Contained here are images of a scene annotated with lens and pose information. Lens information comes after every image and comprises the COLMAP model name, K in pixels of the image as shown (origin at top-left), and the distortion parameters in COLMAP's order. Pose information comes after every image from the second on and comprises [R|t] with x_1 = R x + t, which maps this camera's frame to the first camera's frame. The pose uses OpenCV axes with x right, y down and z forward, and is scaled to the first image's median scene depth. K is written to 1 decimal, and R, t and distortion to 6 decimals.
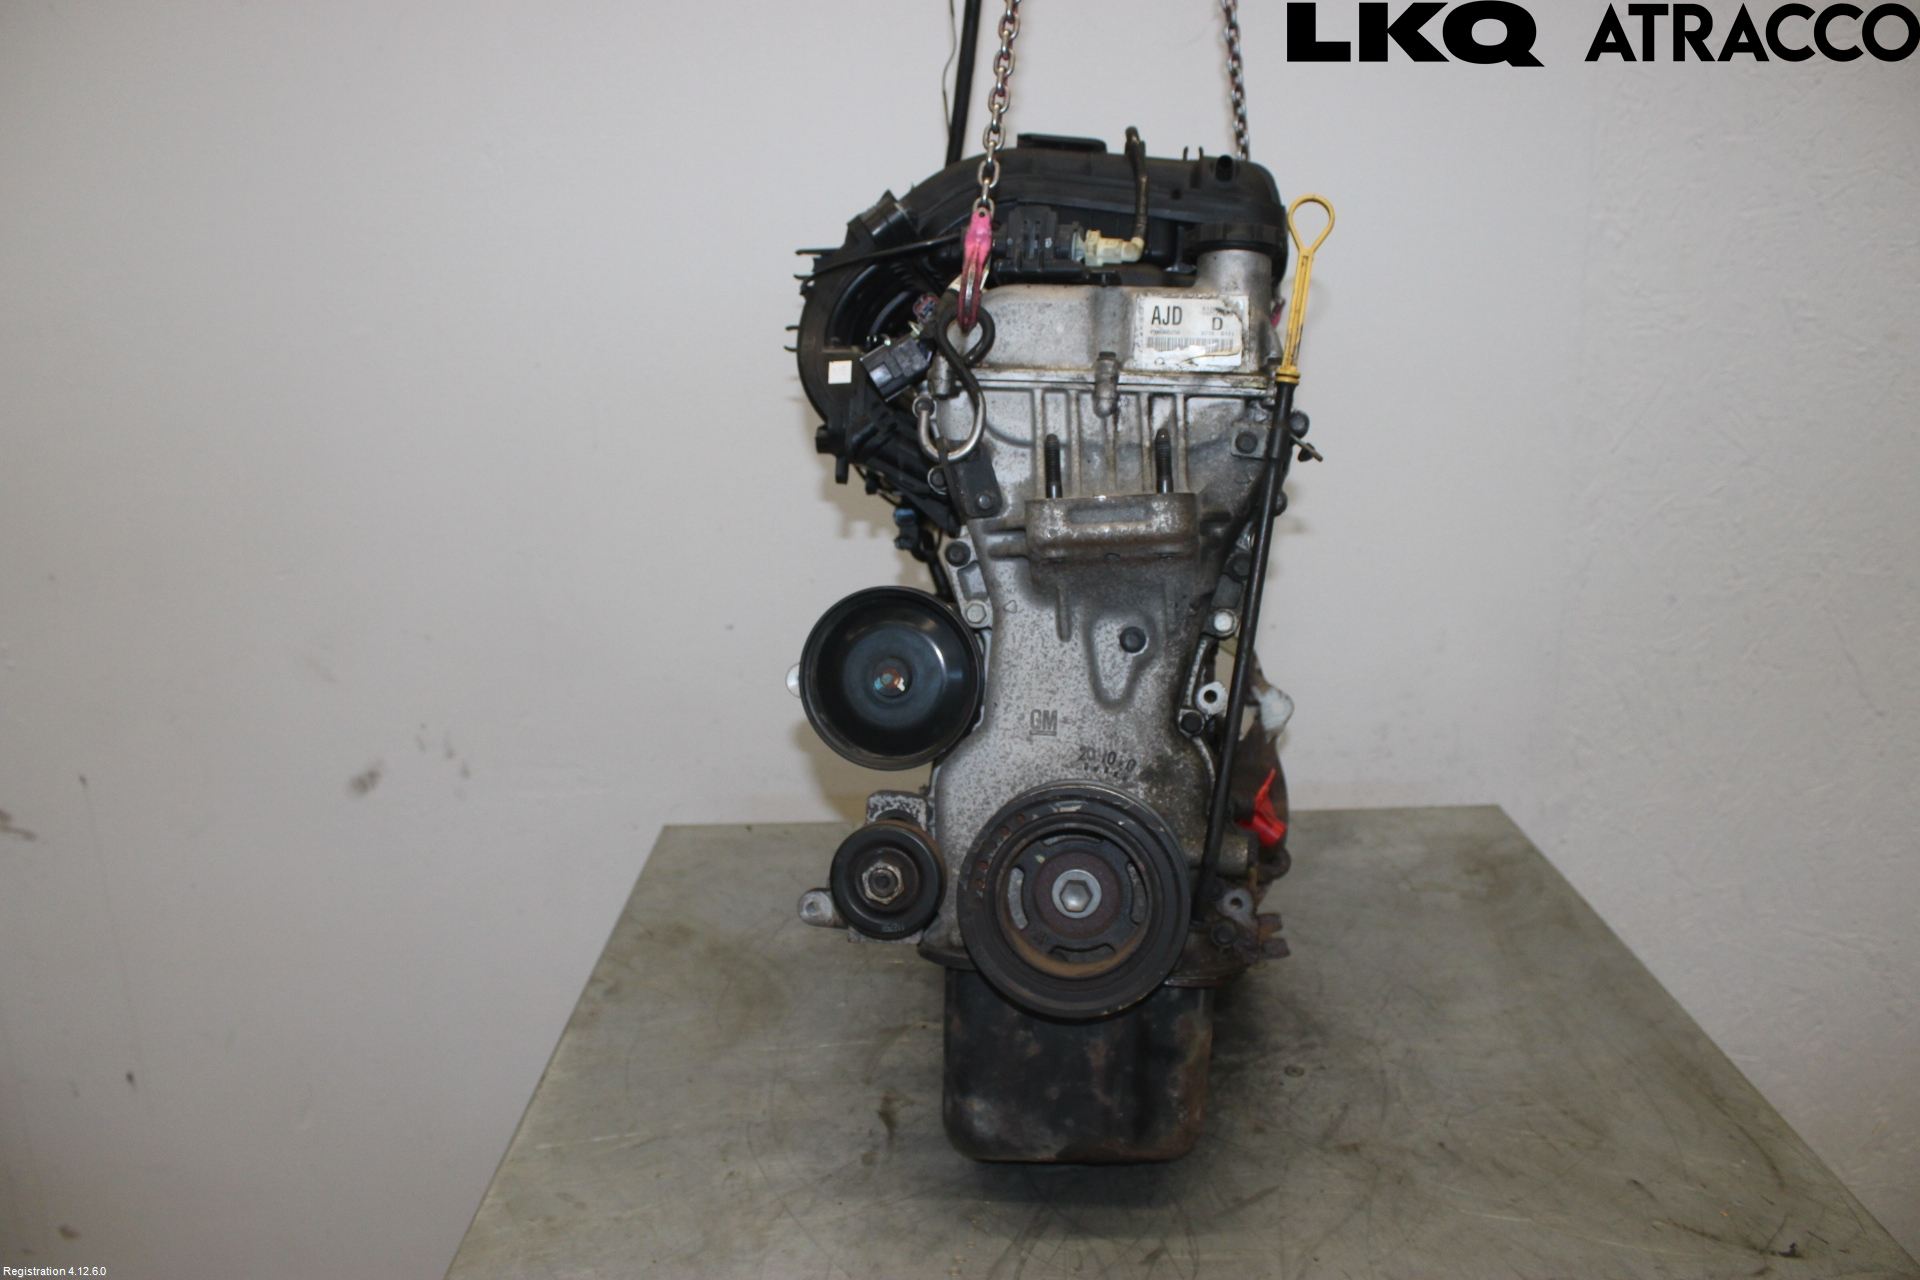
lens RADIAL K [[1599.3, 0, 965.5], [0, 1599.3, 658.2], [0, 0, 1]] dist [-0.181844, 0.169814]
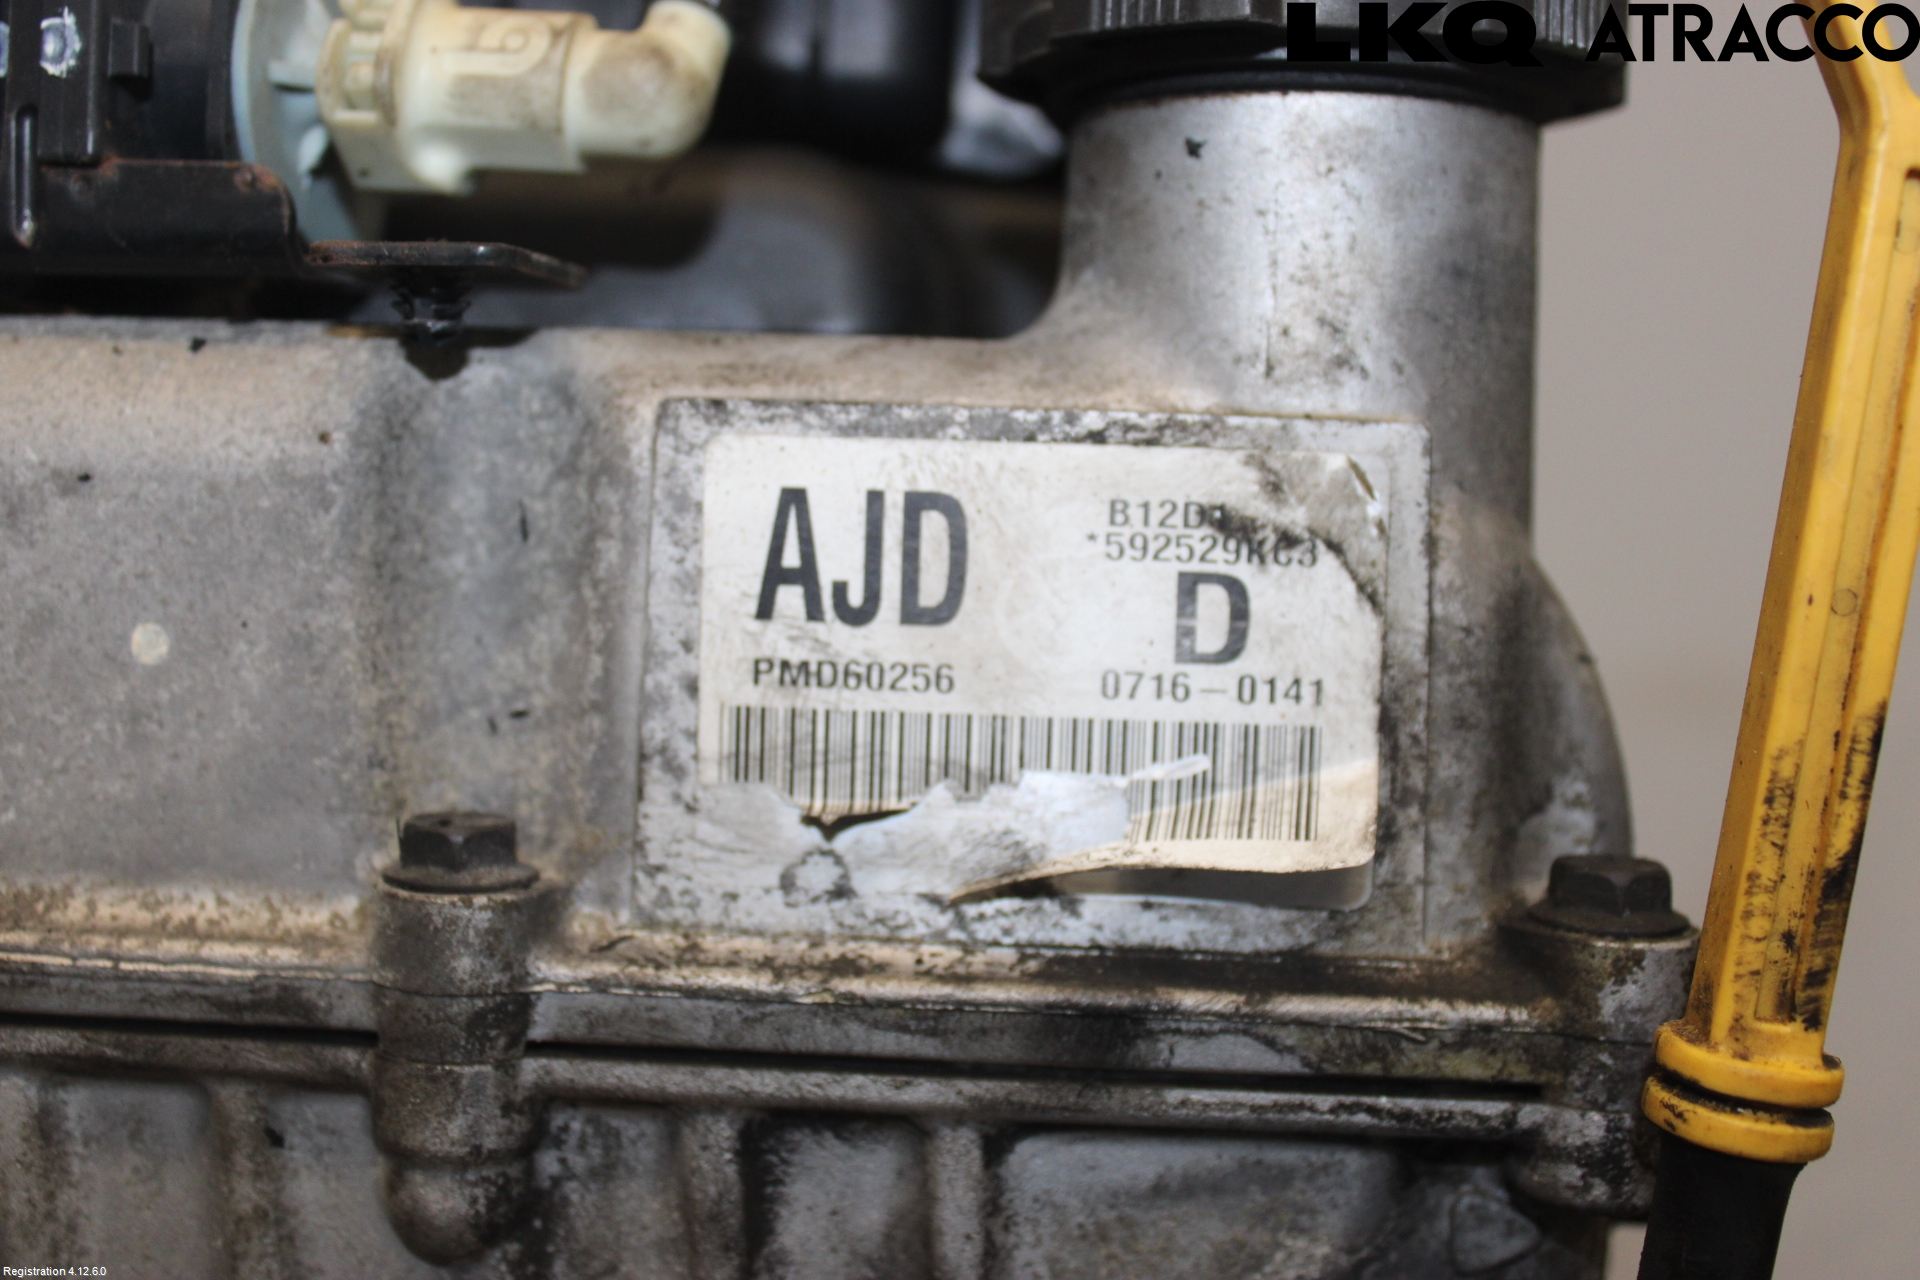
lens RADIAL K [[2034.9, 0, 960.0], [0, 2034.9, 640.0], [0, 0, 1]] dist [-0.127944, -0.000545]
pose [[0.994223, -0.025224, 0.104328, 0.114288], [0.017418, 0.997027, 0.075064, -0.218574], [-0.105911, -0.072813, 0.991706, 0.798495]]
